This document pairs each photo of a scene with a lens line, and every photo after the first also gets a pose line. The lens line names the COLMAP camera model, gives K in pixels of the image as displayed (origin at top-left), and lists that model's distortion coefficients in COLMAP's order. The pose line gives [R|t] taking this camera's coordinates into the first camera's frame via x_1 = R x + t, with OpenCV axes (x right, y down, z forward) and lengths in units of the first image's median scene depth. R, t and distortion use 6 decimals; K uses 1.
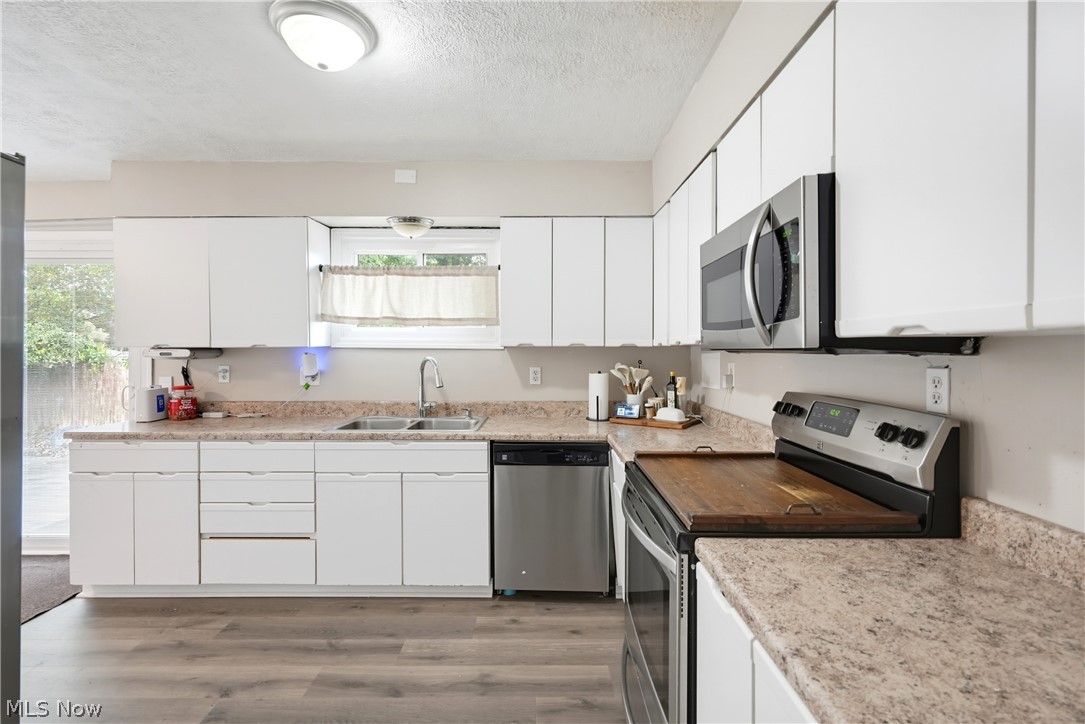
lens RADIAL K [[490.0, 0, 539.5], [0, 490.0, 355.8], [0, 0, 1]] dist [-0.000636, 0.000278]
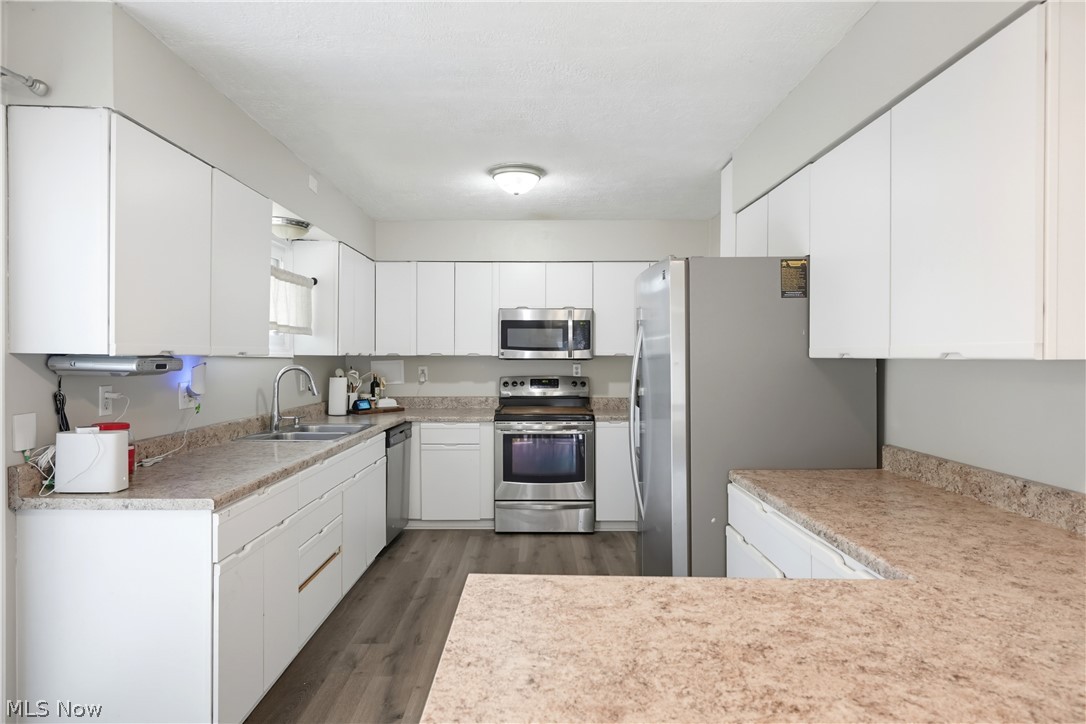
lens RADIAL K [[637.5, 0, 539.2], [0, 637.5, 362.7], [0, 0, 1]] dist [0.008654, 0.000730]
pose [[-0.001849, -0.009429, 0.999954, -1.845305], [0.006412, 0.999935, 0.009441, -0.014917], [-0.999978, 0.006429, -0.001789, 0.636272]]
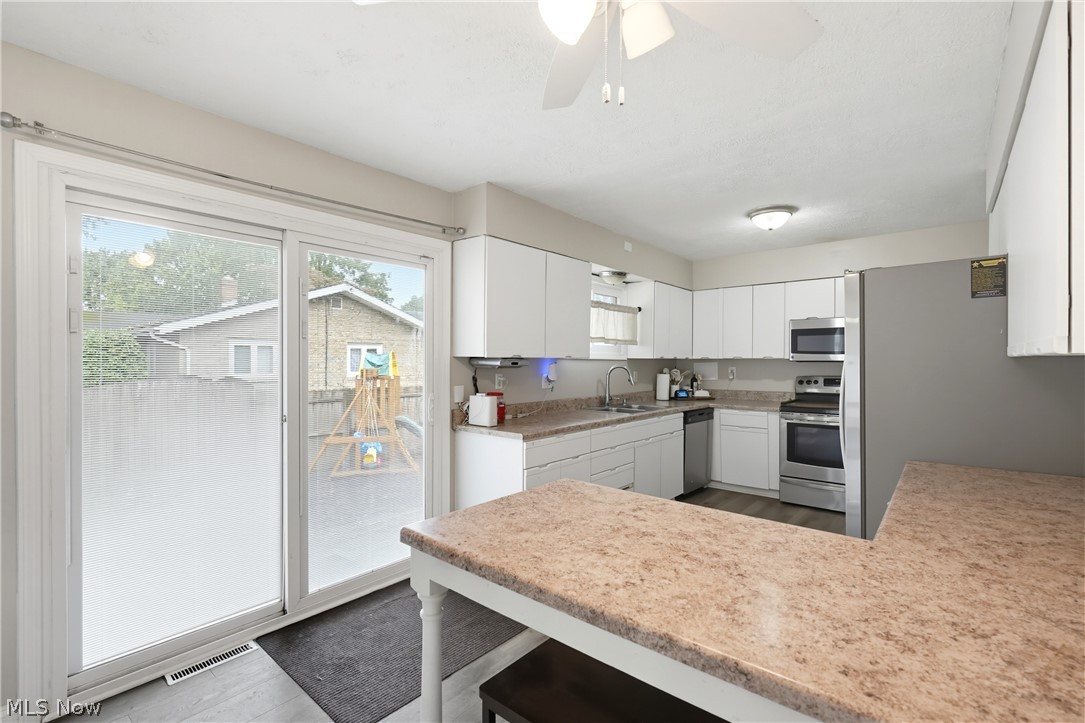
lens RADIAL K [[485.0, 0, 537.6], [0, 485.0, 364.9], [0, 0, 1]] dist [-0.001510, -0.000155]
pose [[0.646302, -0.004983, 0.763065, -1.886415], [0.005022, 0.999985, 0.002277, -0.003129], [-0.763065, 0.002361, 0.646318, 0.276955]]
